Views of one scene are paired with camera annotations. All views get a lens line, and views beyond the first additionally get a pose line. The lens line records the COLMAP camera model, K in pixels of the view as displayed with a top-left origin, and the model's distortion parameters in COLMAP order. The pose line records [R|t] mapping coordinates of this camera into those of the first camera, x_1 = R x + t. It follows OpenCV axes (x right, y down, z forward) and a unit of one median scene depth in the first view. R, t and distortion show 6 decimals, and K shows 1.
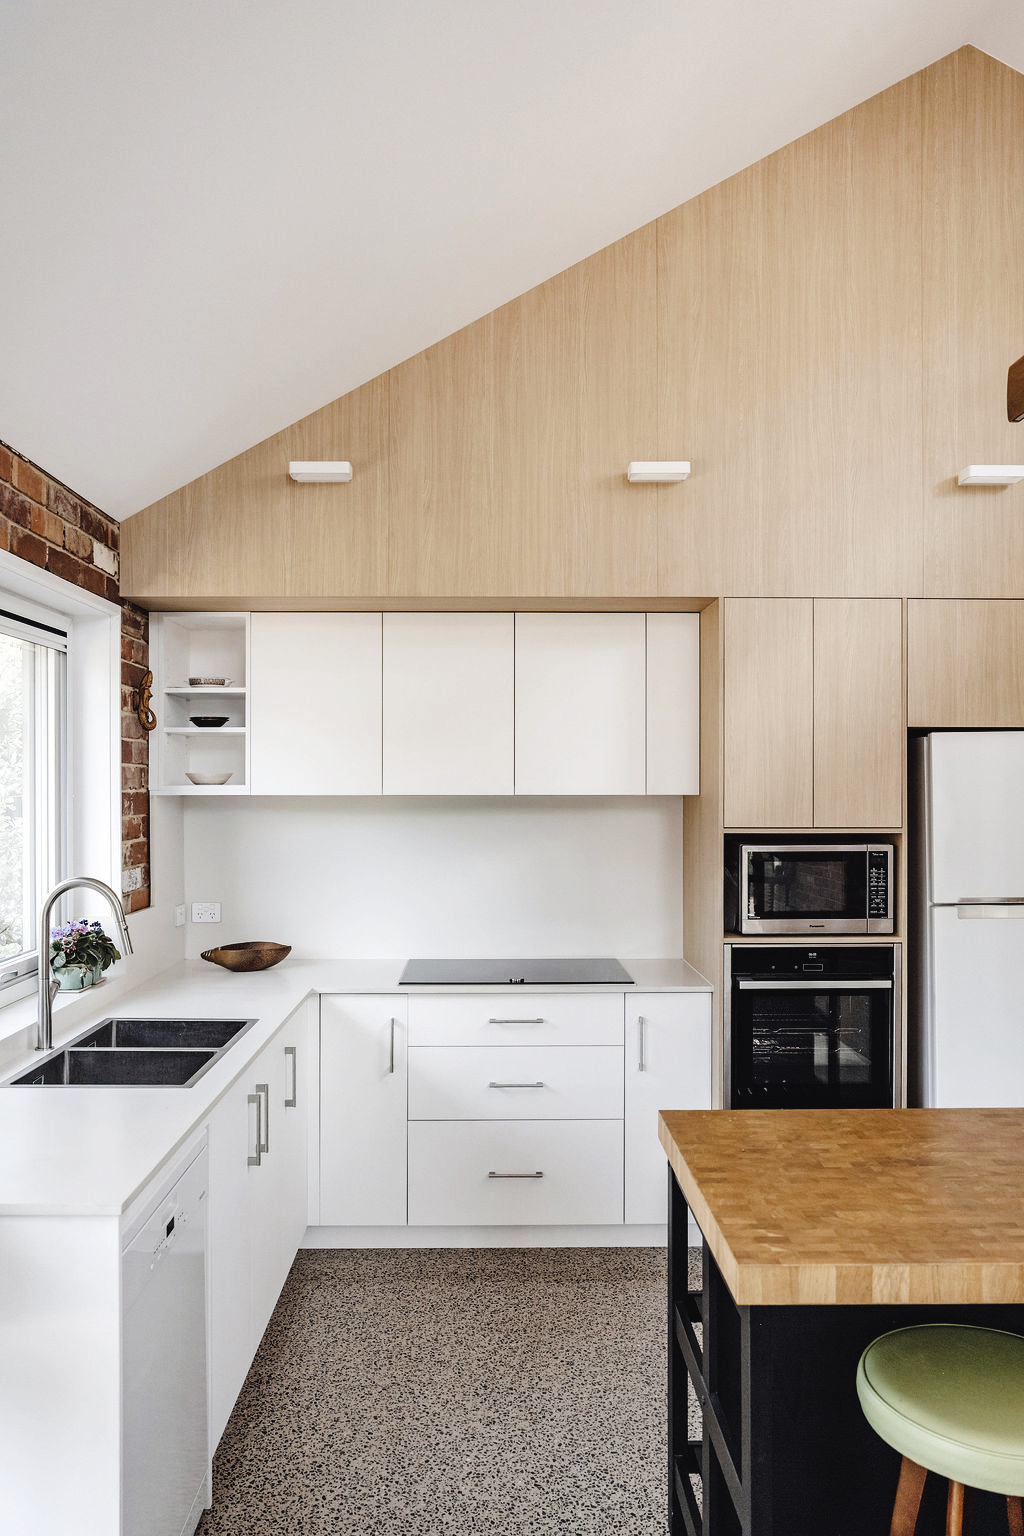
lens RADIAL K [[1117.5, 0, 512.0], [0, 1117.5, 768.0], [0, 0, 1]] dist [-0.000432, -0.000150]
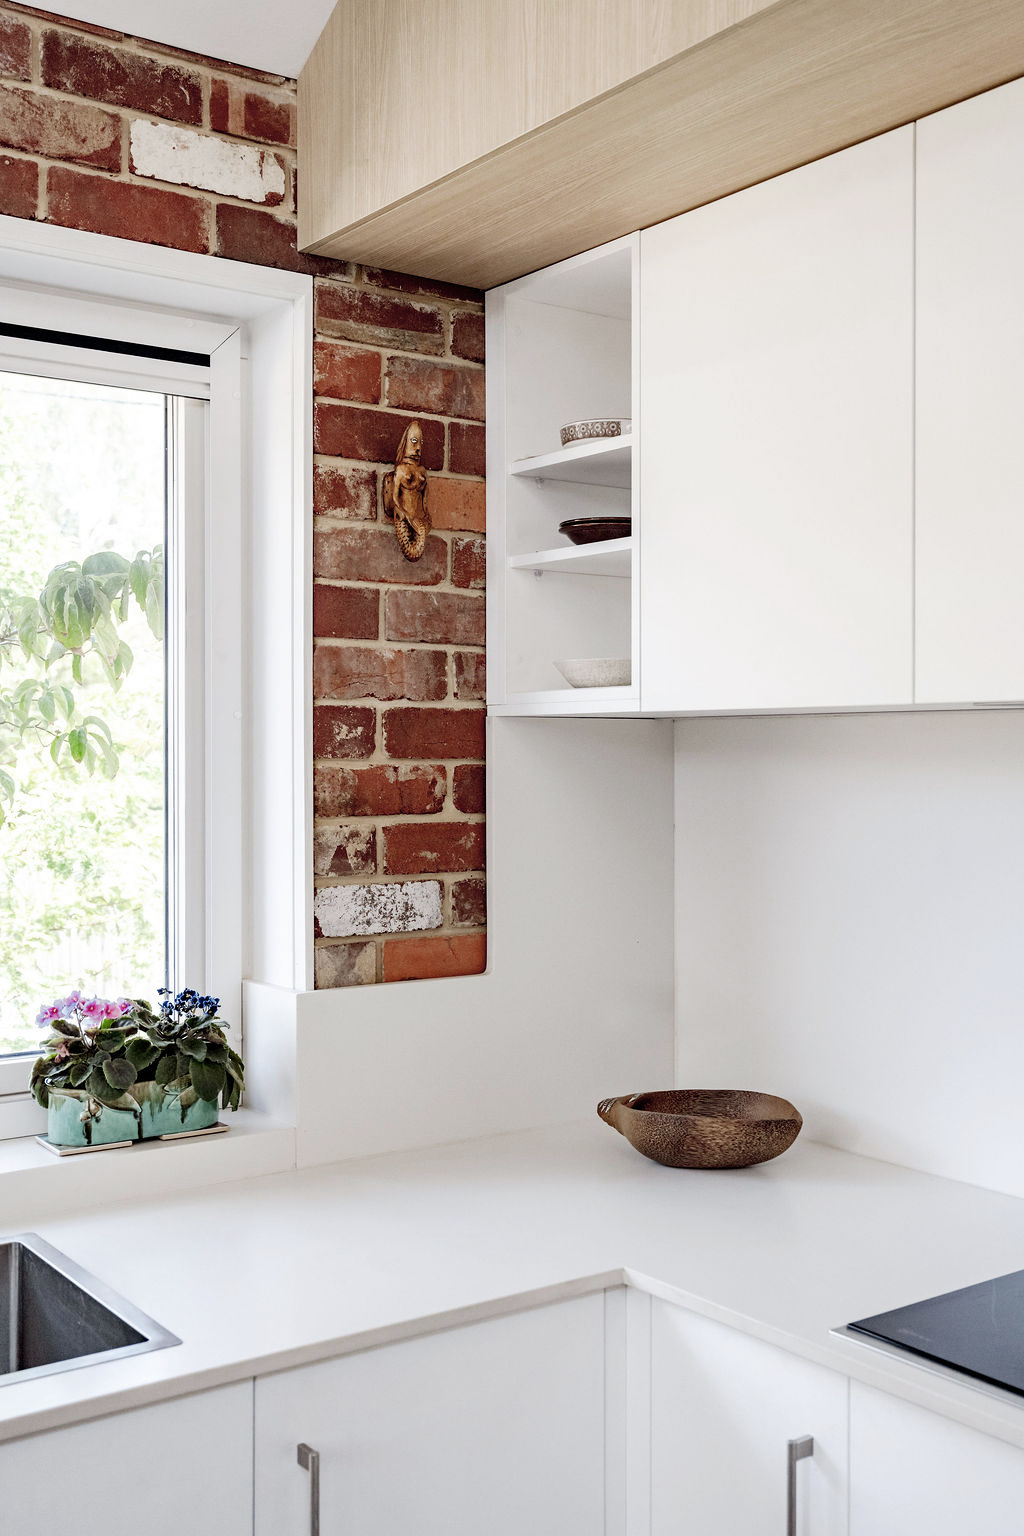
lens RADIAL K [[1606.6, 0, 512.0], [0, 1606.6, 768.0], [0, 0, 1]] dist [0.023079, 0.018004]
pose [[0.571266, 0.016219, -0.820605, 0.196830], [0.012703, 0.999510, 0.028598, 0.027309], [0.820667, -0.026761, 0.570780, 0.661843]]
